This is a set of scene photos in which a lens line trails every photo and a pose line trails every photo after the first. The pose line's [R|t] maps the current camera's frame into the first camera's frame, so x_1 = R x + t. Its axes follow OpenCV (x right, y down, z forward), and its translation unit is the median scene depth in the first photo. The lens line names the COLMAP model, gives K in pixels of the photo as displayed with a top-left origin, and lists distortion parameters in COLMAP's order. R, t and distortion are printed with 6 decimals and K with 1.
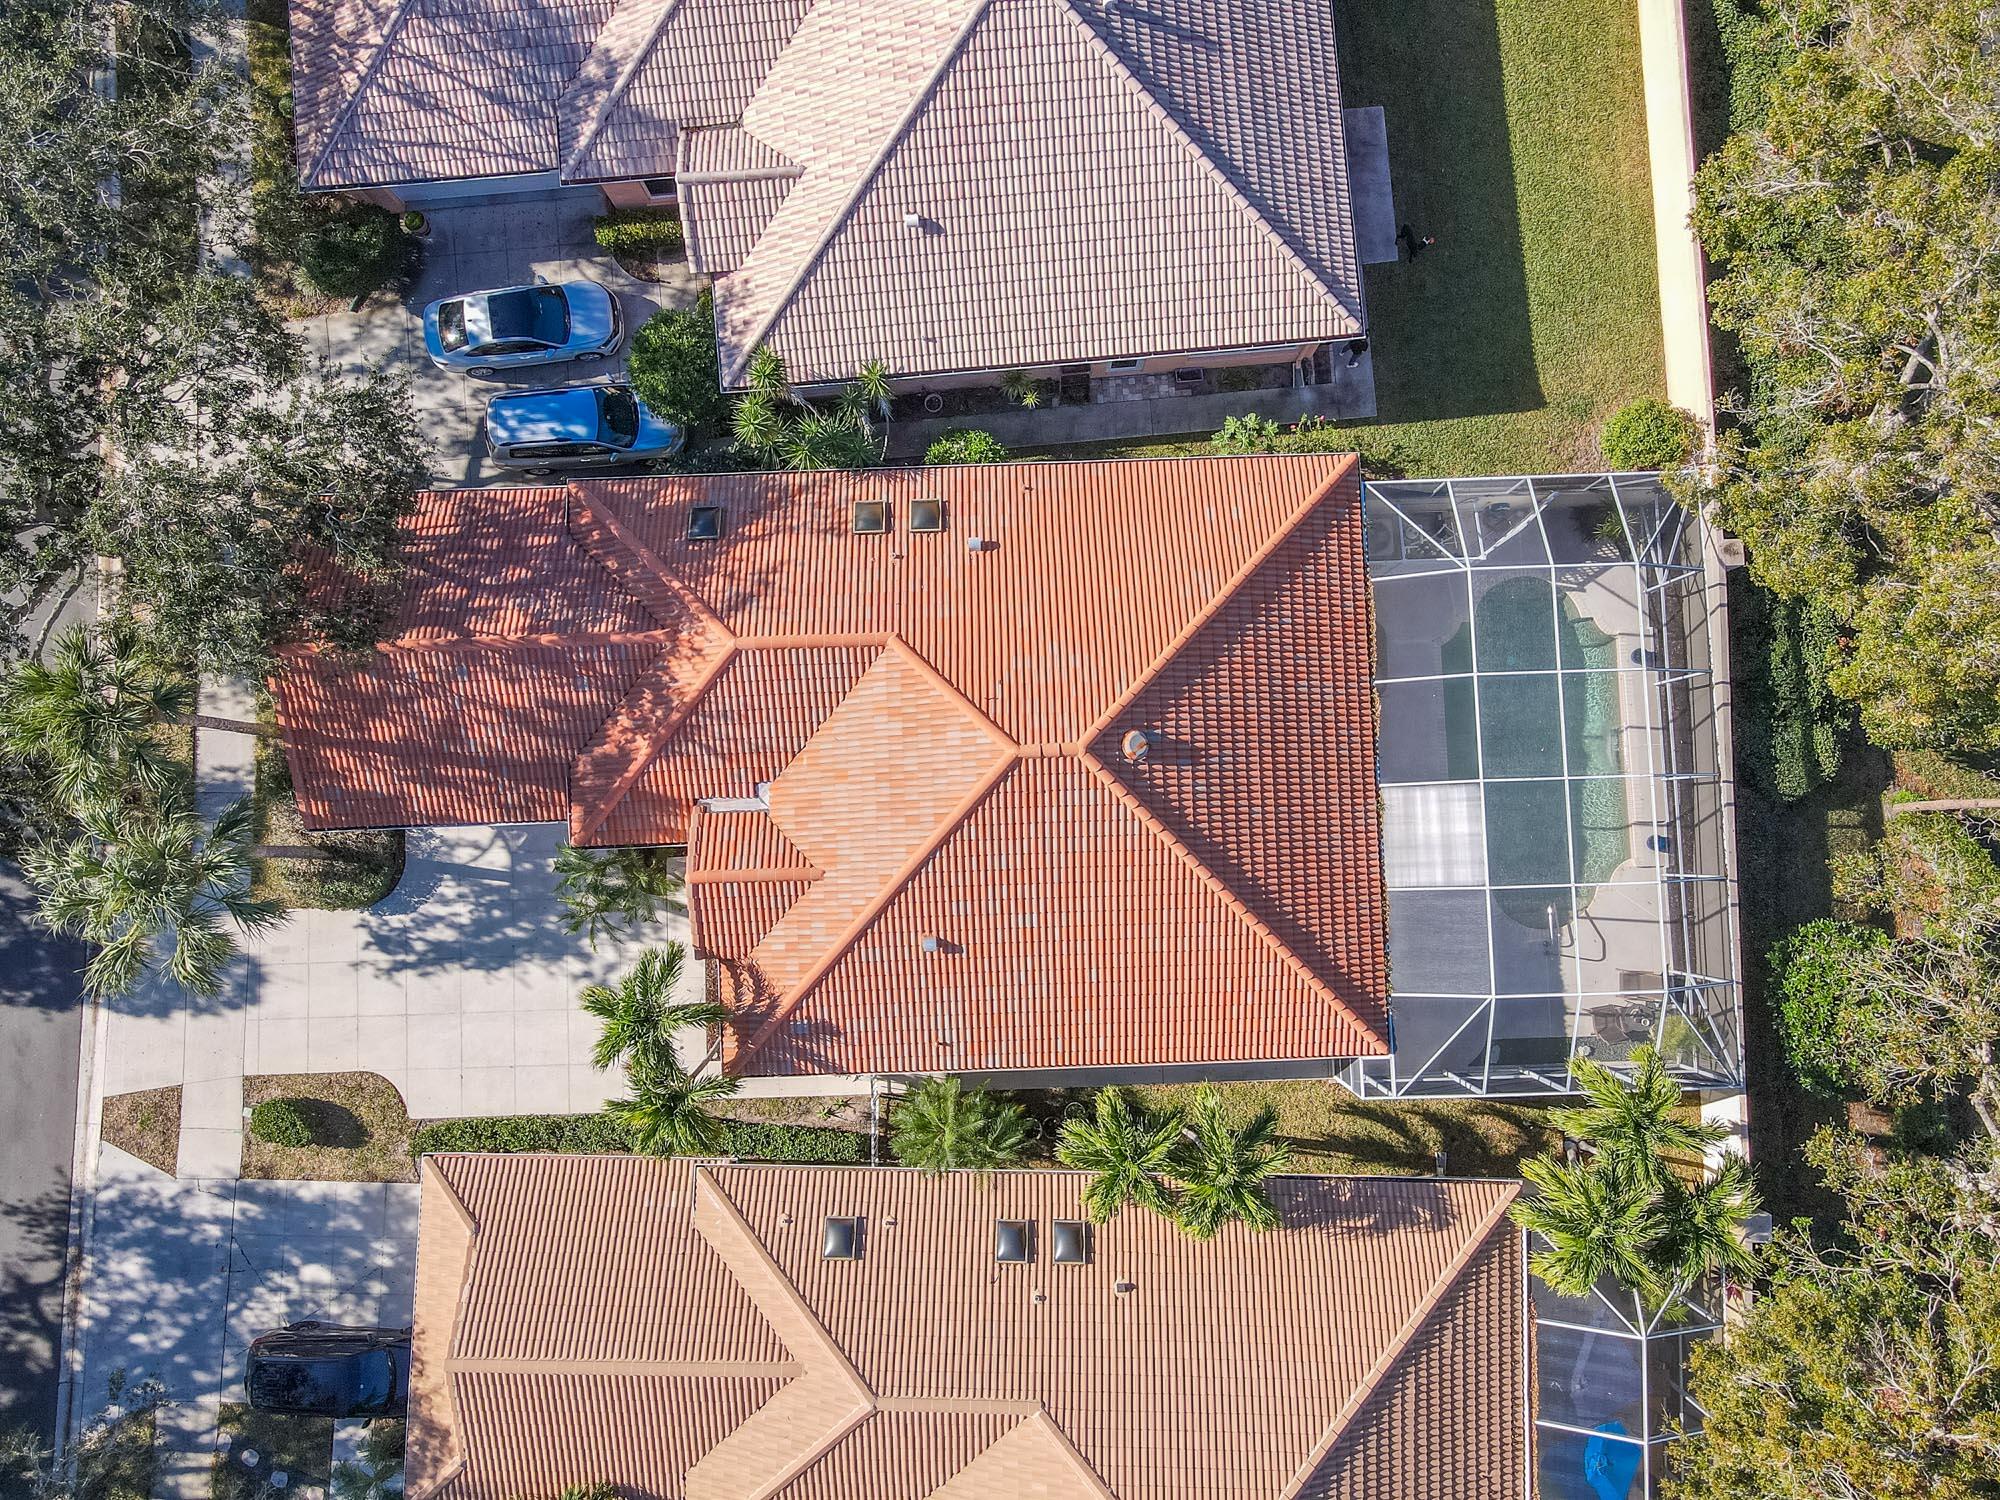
lens RADIAL K [[1422.0, 0, 1000.0], [0, 1422.0, 750.0], [0, 0, 1]] dist [-0.002188, -0.000229]
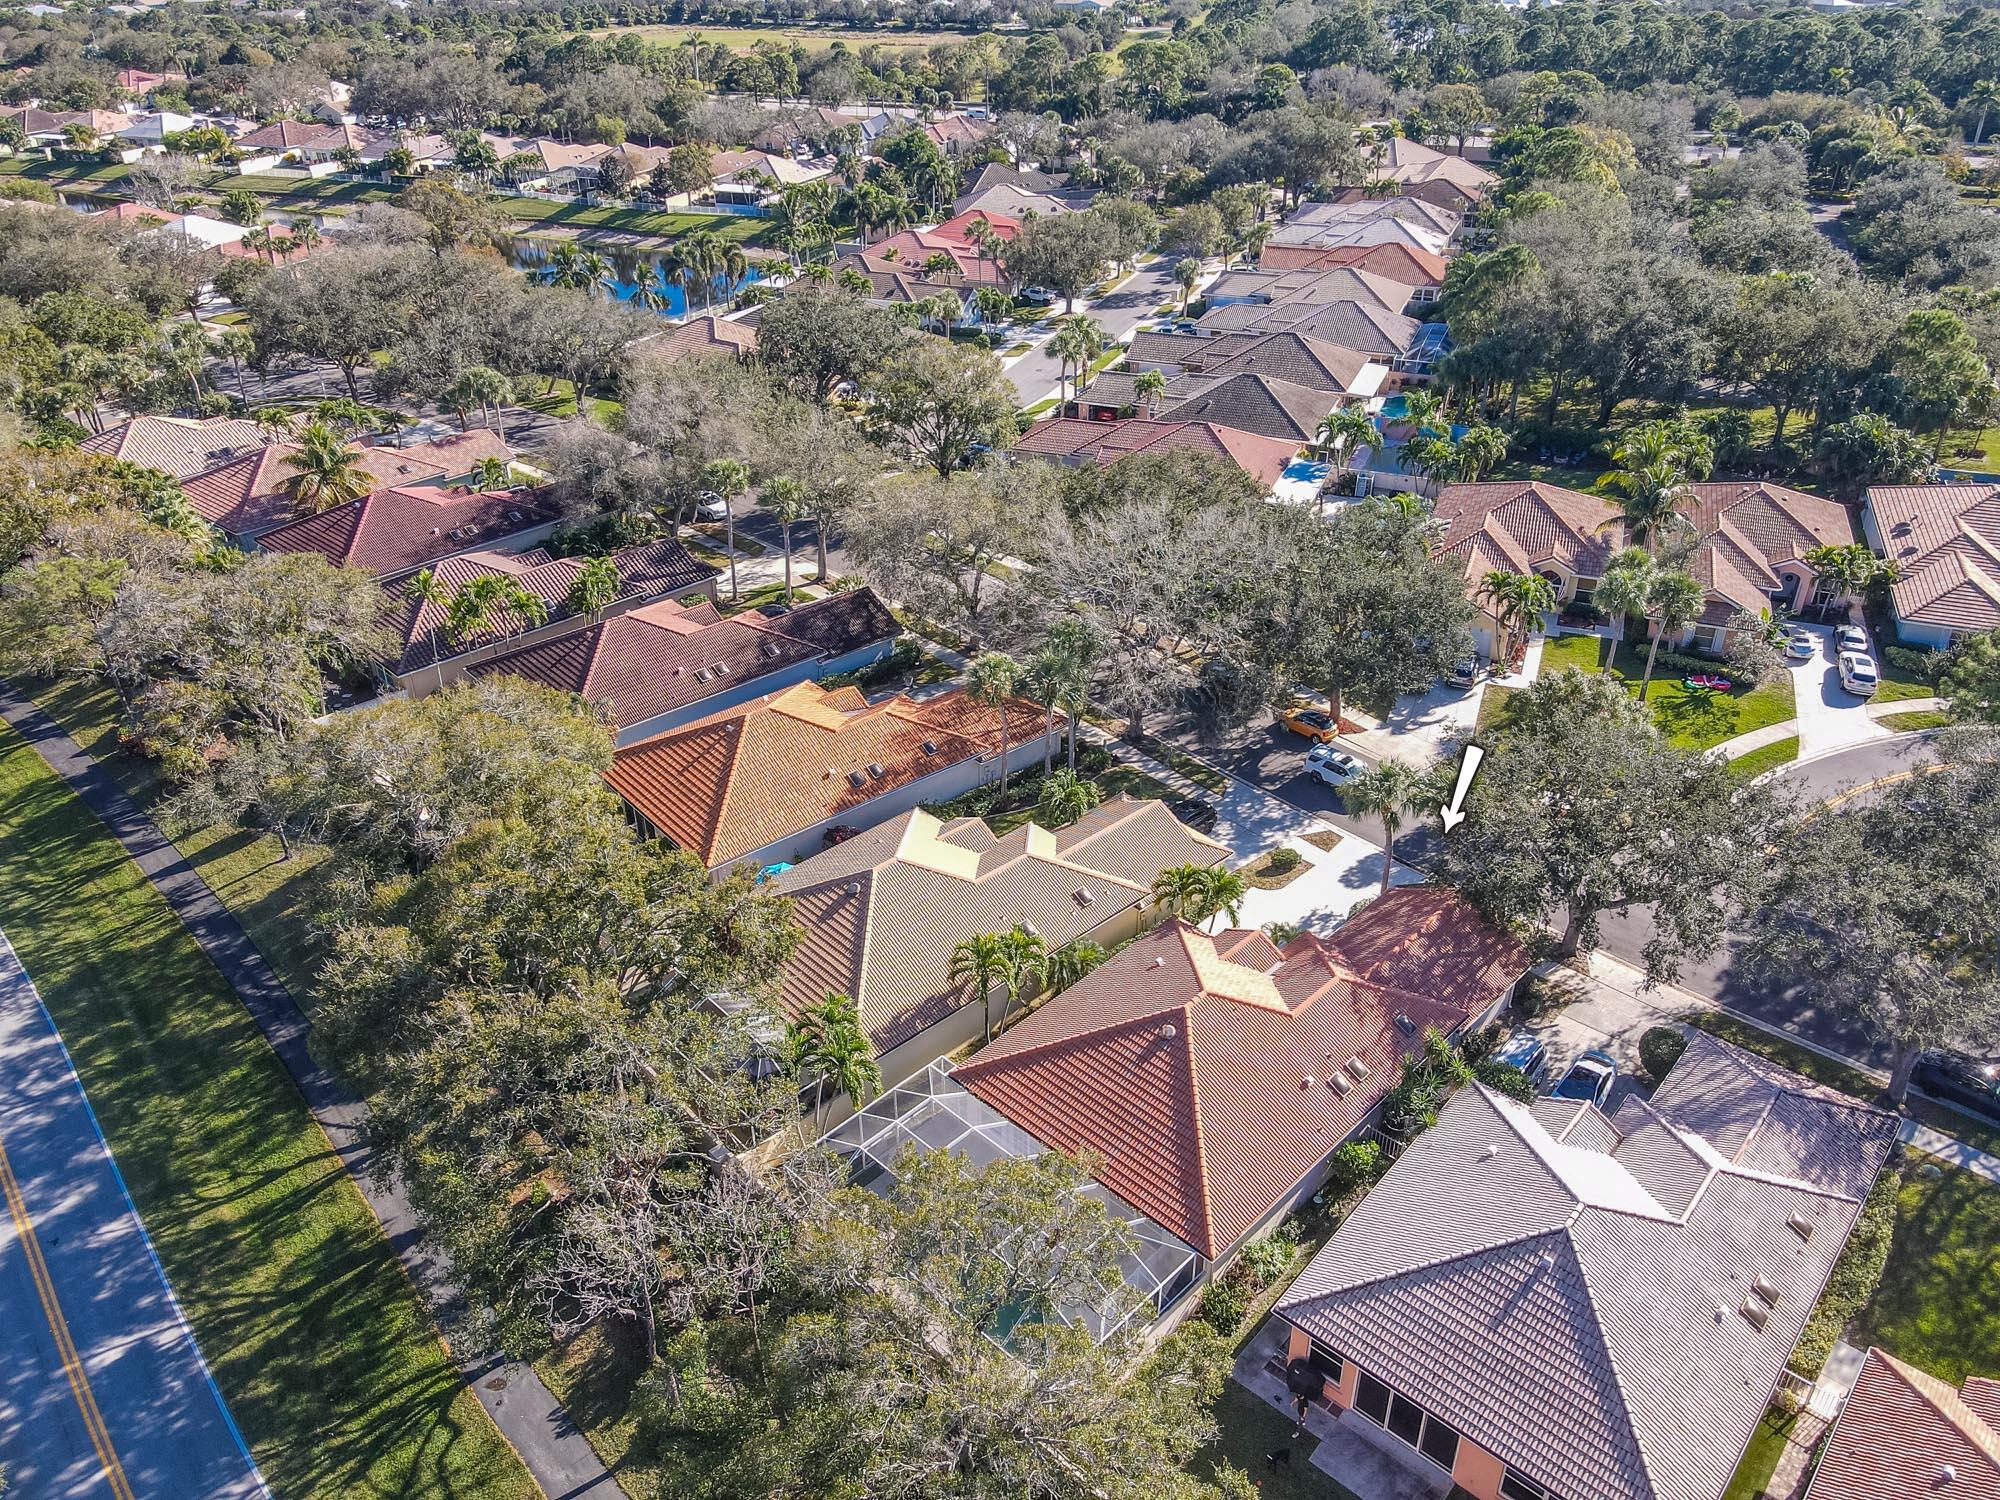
lens RADIAL K [[1422.0, 0, 1000.0], [0, 1422.0, 750.0], [0, 0, 1]] dist [-0.002188, -0.000229]
pose [[-0.726621, 0.364155, -0.582591, 1.113532], [-0.683922, -0.302713, 0.663789, -0.905793], [0.065365, 0.880770, 0.469011, -0.229399]]
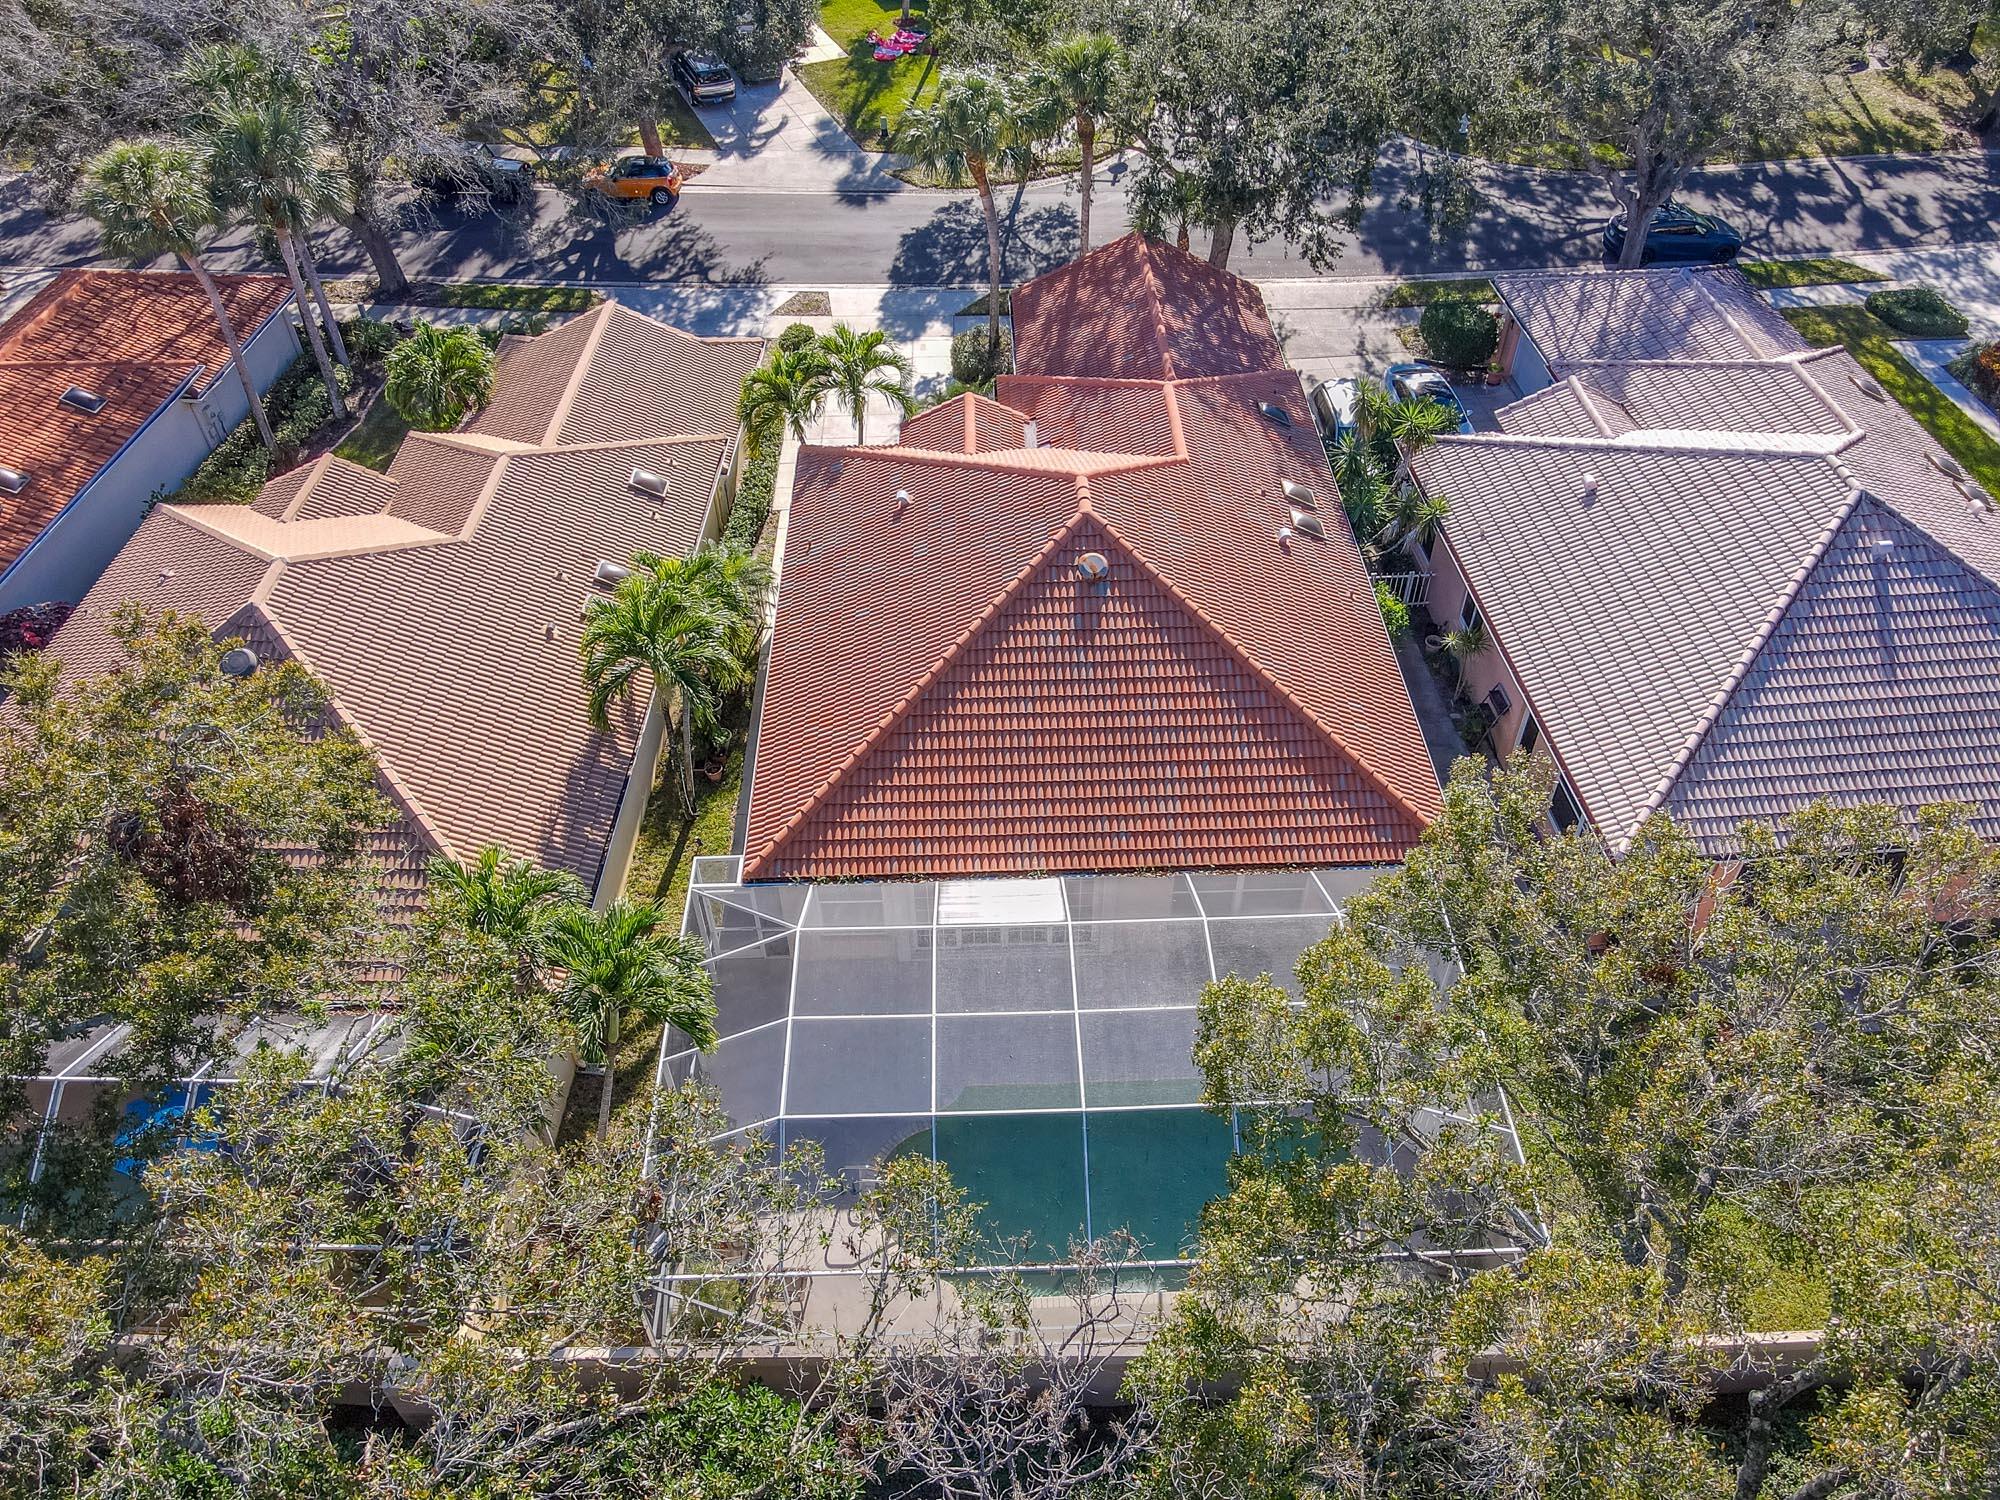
lens RADIAL K [[1422.0, 0, 1000.0], [0, 1422.0, 750.0], [0, 0, 1]] dist [-0.002188, -0.000229]
pose [[-0.006087, 0.706529, -0.707658, 0.786726], [-0.997113, 0.049277, 0.057775, 0.009114], [0.075691, 0.705966, 0.704189, 0.352451]]
